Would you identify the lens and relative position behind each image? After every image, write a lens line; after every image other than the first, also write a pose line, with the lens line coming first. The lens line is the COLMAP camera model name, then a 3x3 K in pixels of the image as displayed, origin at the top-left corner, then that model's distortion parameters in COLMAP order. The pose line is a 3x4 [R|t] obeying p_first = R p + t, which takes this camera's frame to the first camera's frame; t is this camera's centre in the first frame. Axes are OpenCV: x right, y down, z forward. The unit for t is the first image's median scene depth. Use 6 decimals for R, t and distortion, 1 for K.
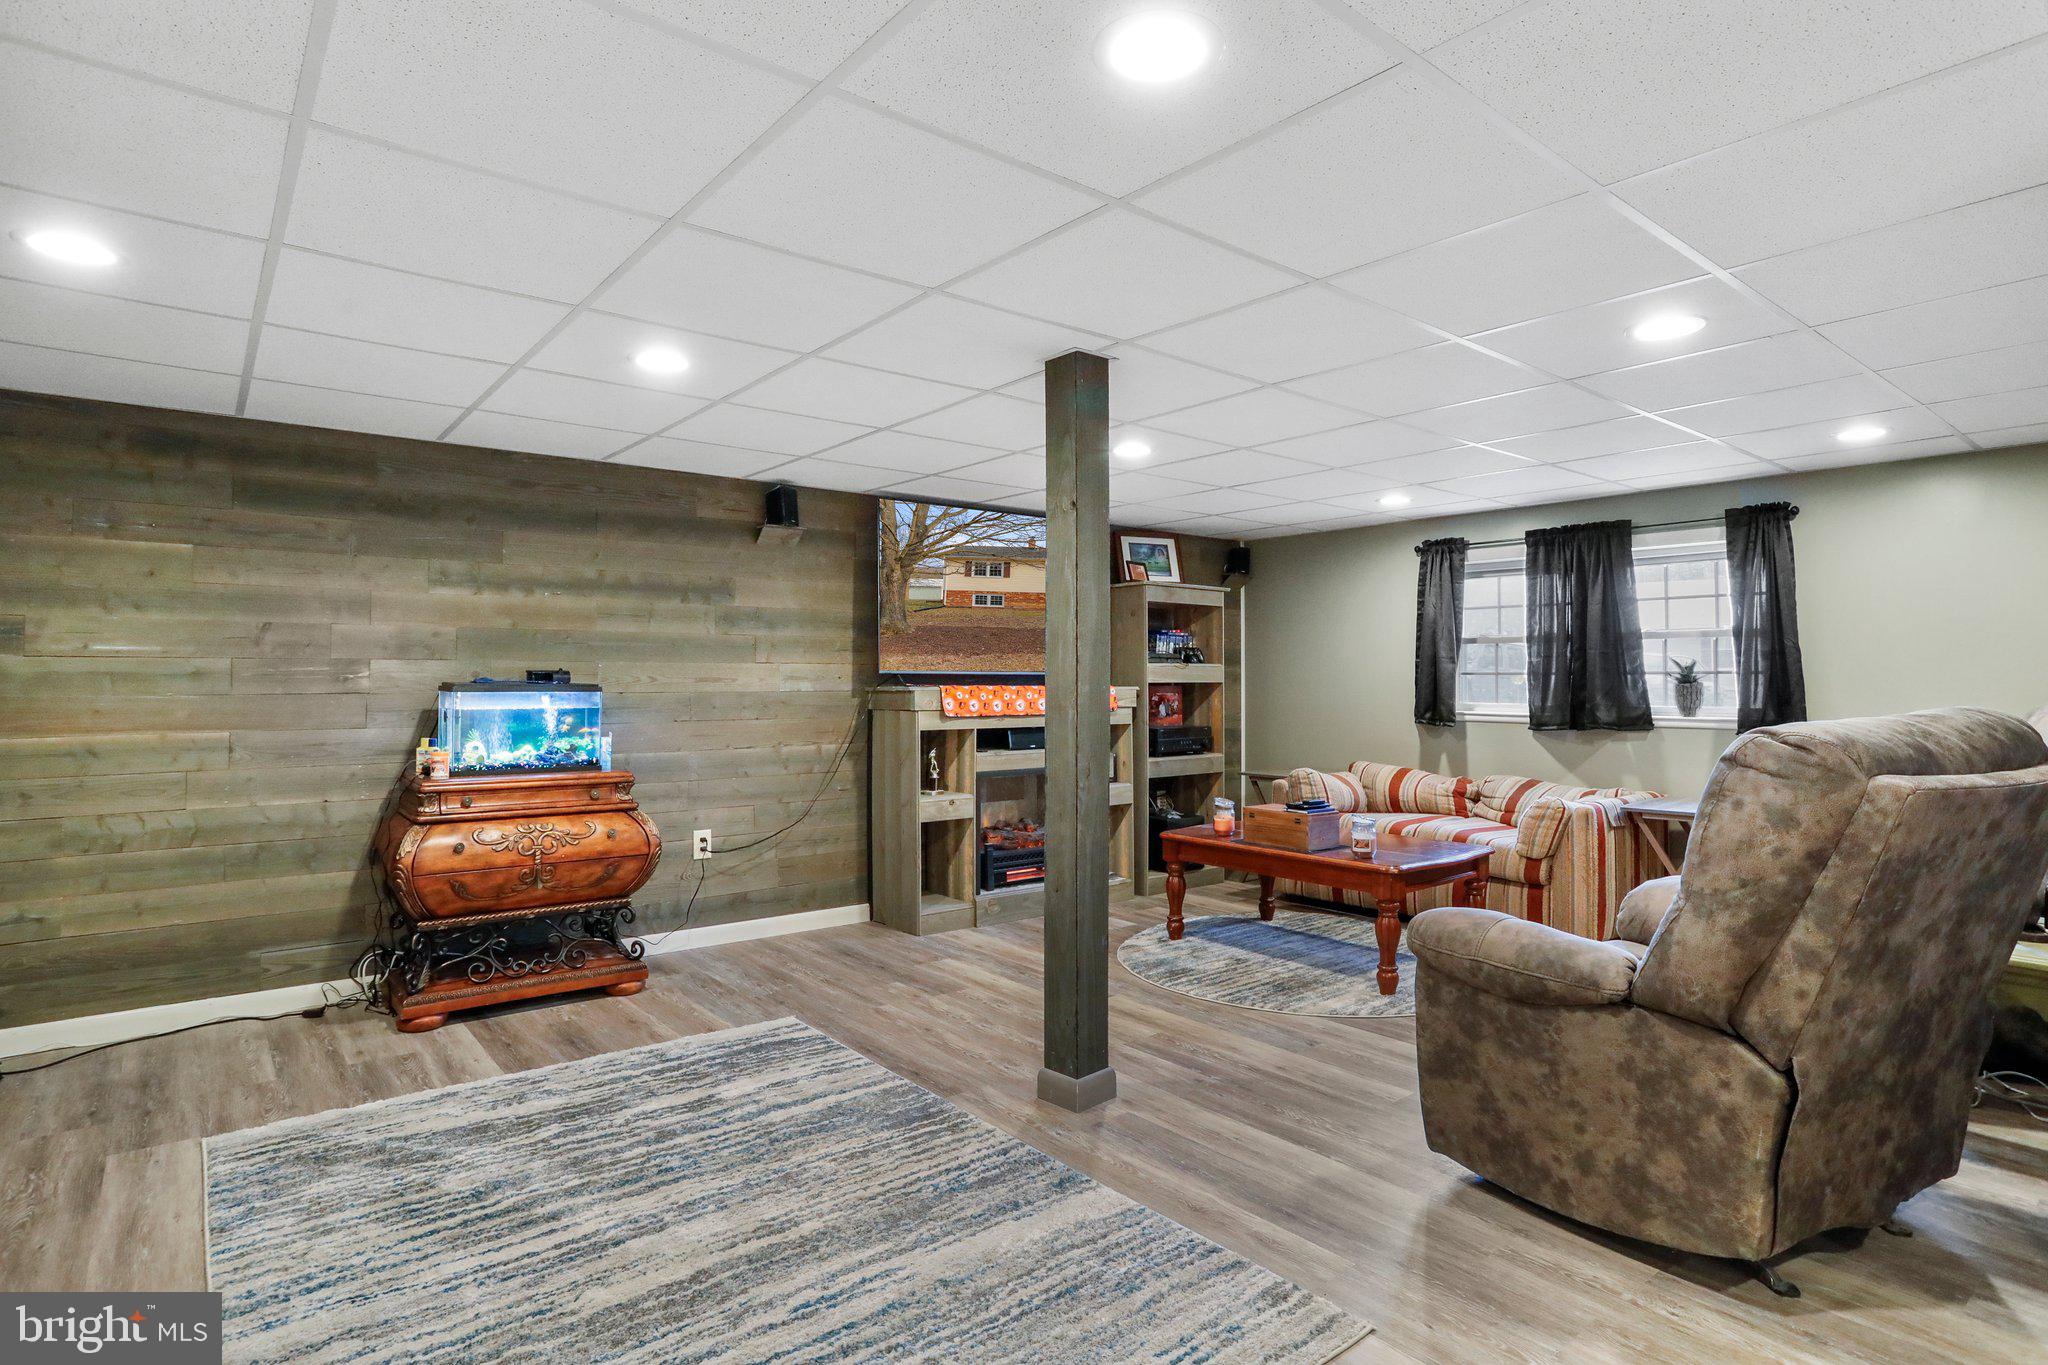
lens RADIAL K [[1068.6, 0, 1053.5], [0, 1068.6, 659.5], [0, 0, 1]] dist [-0.075182, 0.040768]
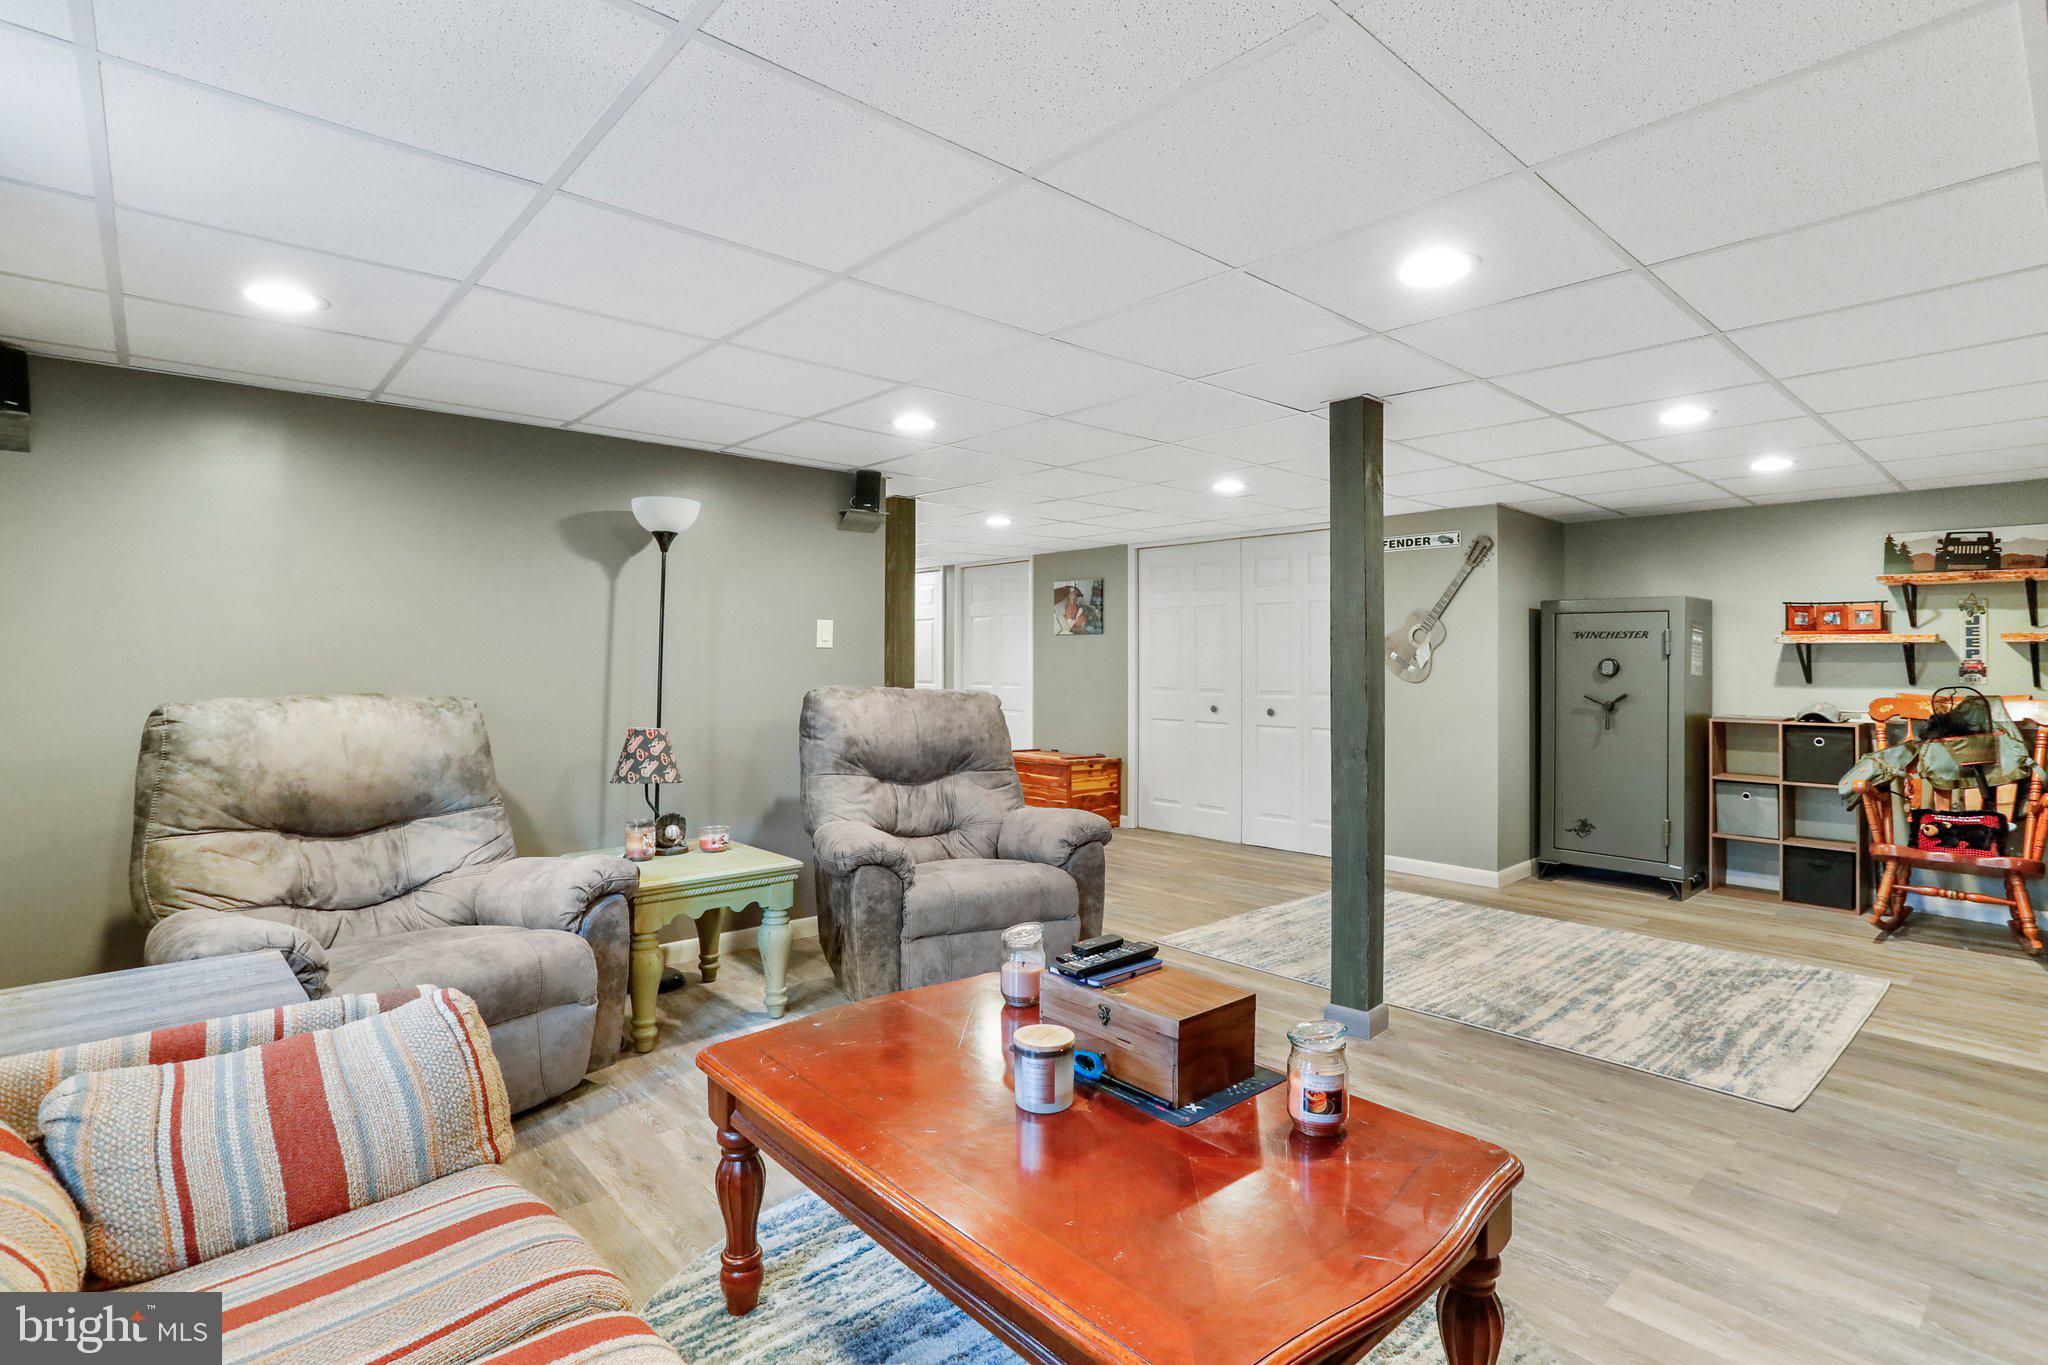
lens RADIAL K [[1008.2, 0, 1026.9], [0, 1008.2, 656.6], [0, 0, 1]] dist [-0.061853, 0.030887]
pose [[-0.999551, -0.004154, -0.029662, 0.266438], [-0.003392, 0.999663, -0.025719, 0.017034], [0.029759, -0.025607, -0.999229, 1.327546]]
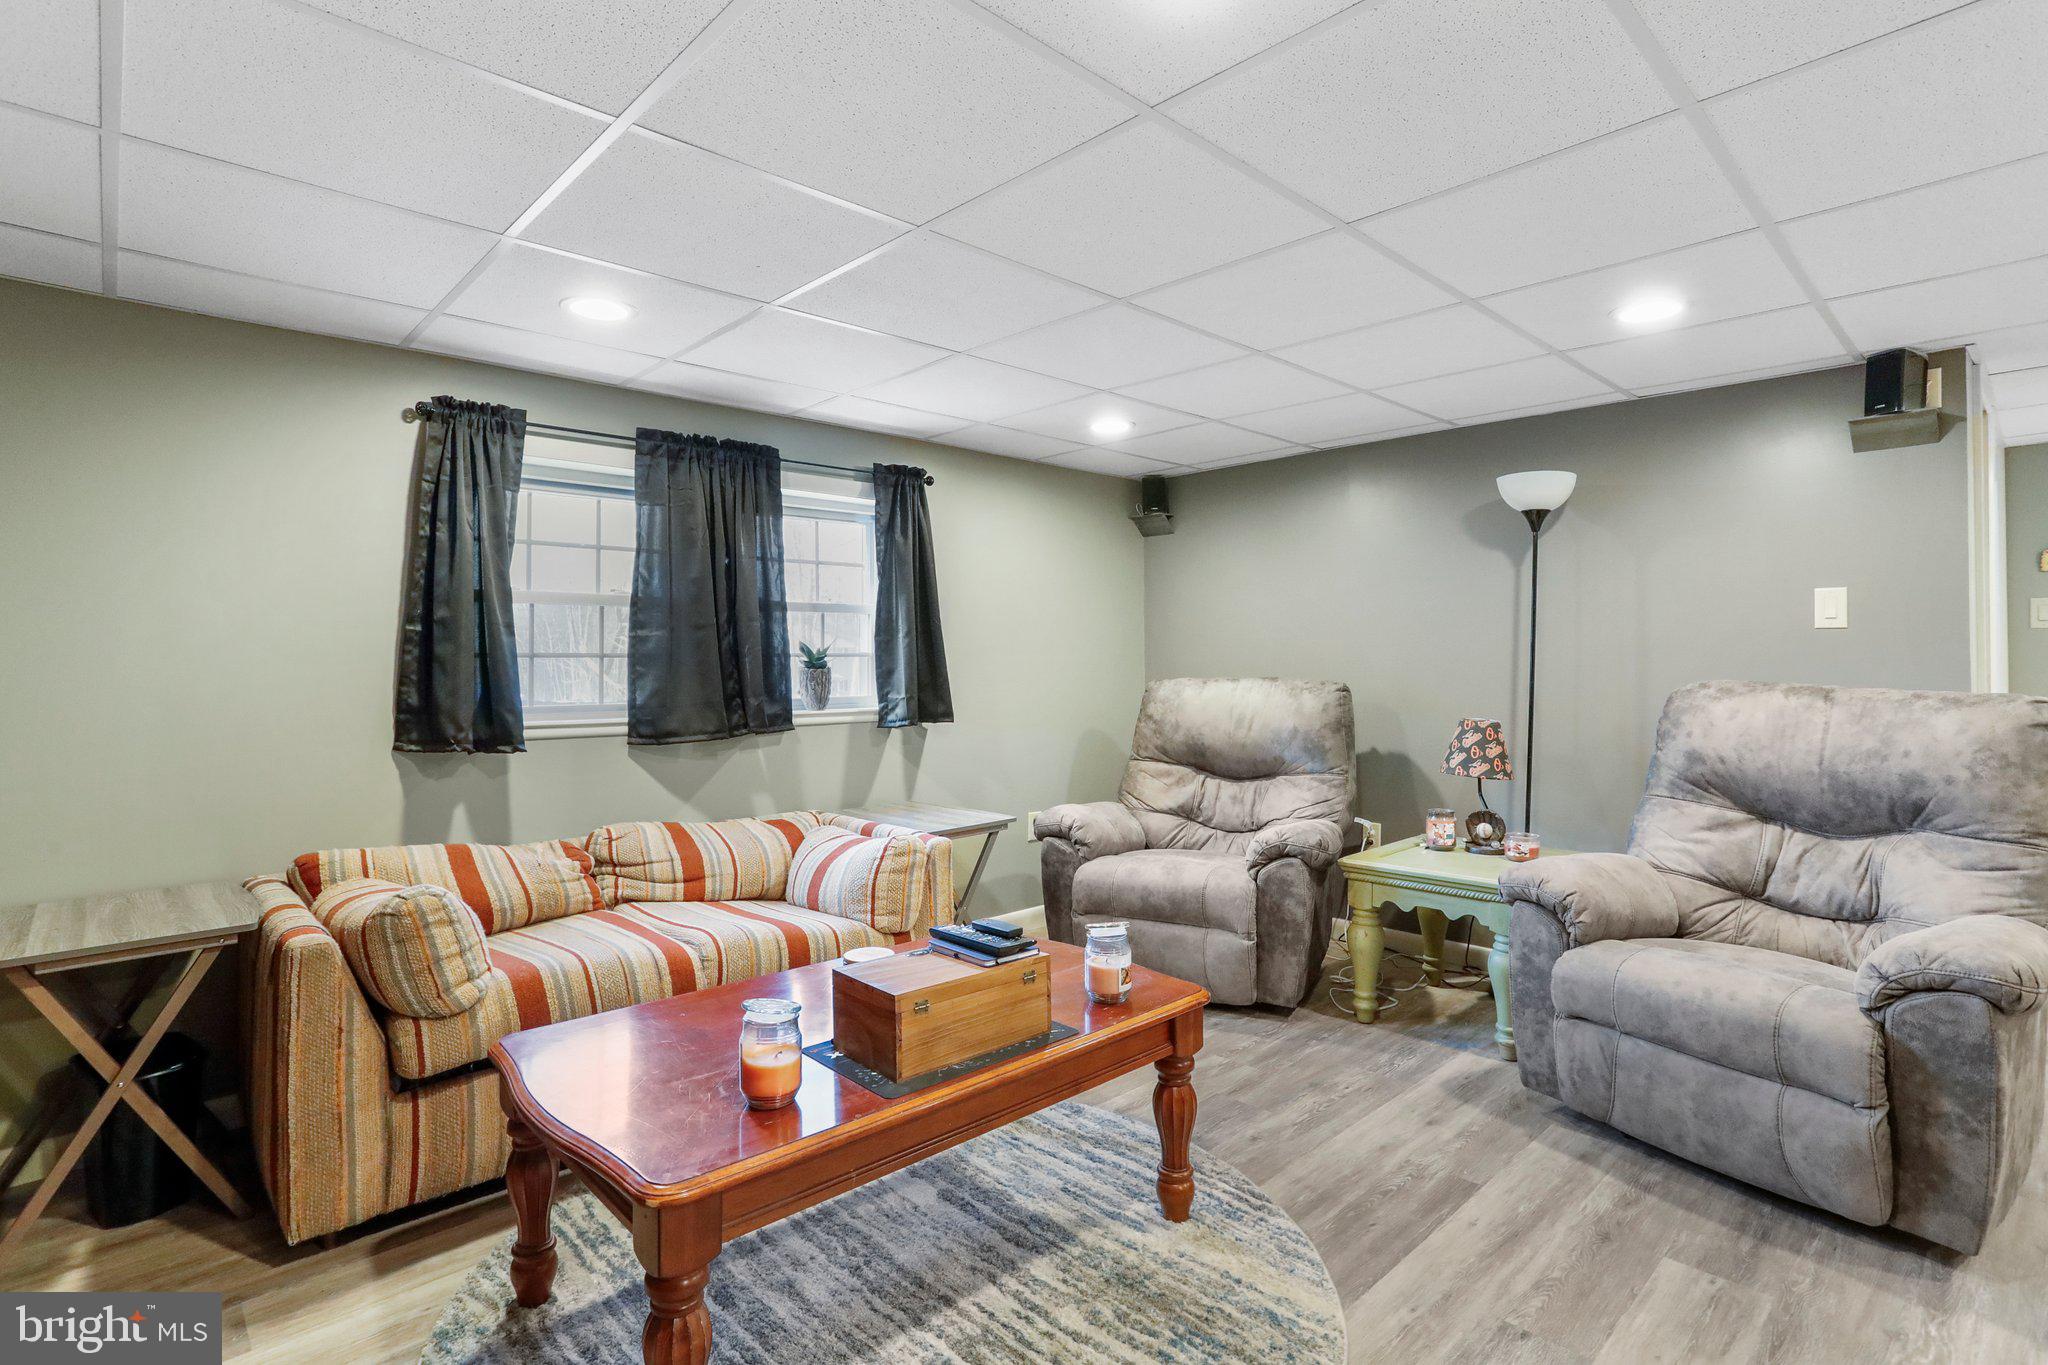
lens RADIAL K [[1008.2, 0, 1026.9], [0, 1008.2, 656.6], [0, 0, 1]] dist [-0.061853, 0.030887]
pose [[-0.056301, 0.002751, 0.998410, -0.182803], [-0.016055, 0.999864, -0.003660, 0.014606], [-0.998285, -0.016235, -0.056249, 0.930634]]
